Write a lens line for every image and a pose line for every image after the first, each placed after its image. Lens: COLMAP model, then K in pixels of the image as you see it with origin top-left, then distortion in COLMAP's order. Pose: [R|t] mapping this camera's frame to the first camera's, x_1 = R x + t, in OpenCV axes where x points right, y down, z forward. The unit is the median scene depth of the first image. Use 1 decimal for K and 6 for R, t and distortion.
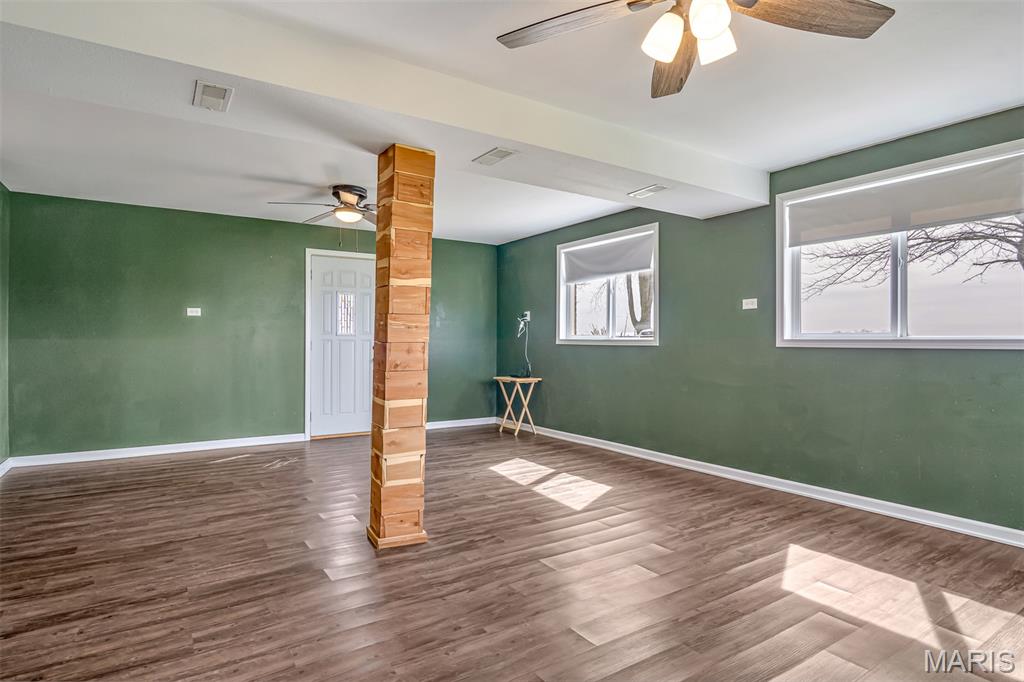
lens RADIAL K [[555.9, 0, 510.6], [0, 555.9, 339.3], [0, 0, 1]] dist [-0.017124, -0.000187]
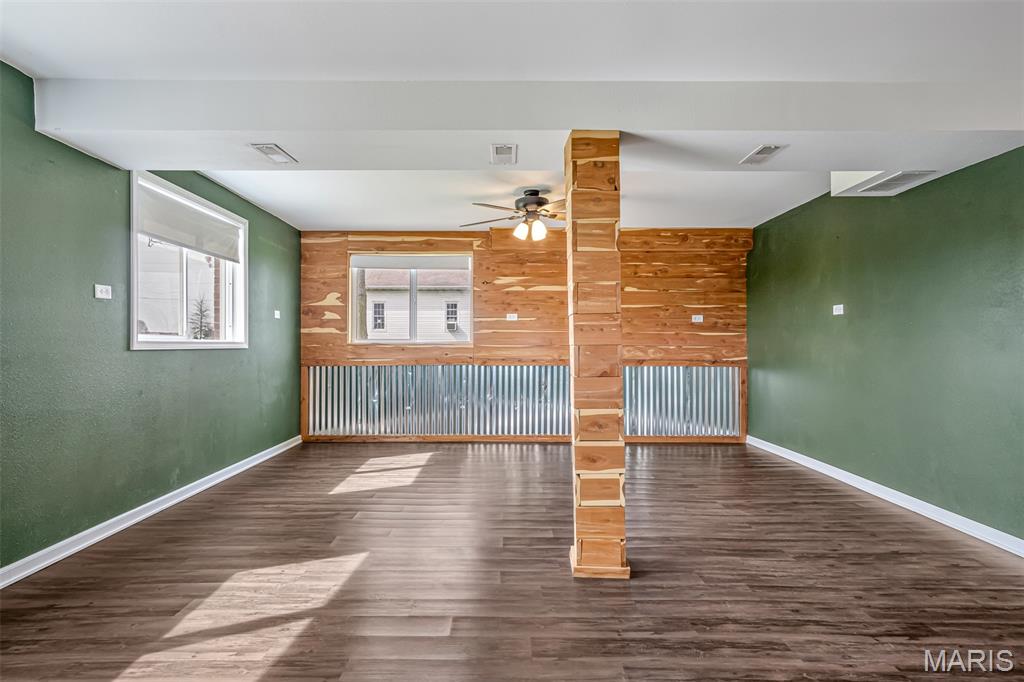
lens RADIAL K [[555.9, 0, 505.9], [0, 555.9, 344.4], [0, 0, 1]] dist [-0.017124, -0.000187]
pose [[-0.842435, -0.000304, 0.538797, -0.631557], [-0.003044, 0.999987, -0.004195, 0.010866], [-0.538789, -0.005174, -0.842425, 2.072844]]
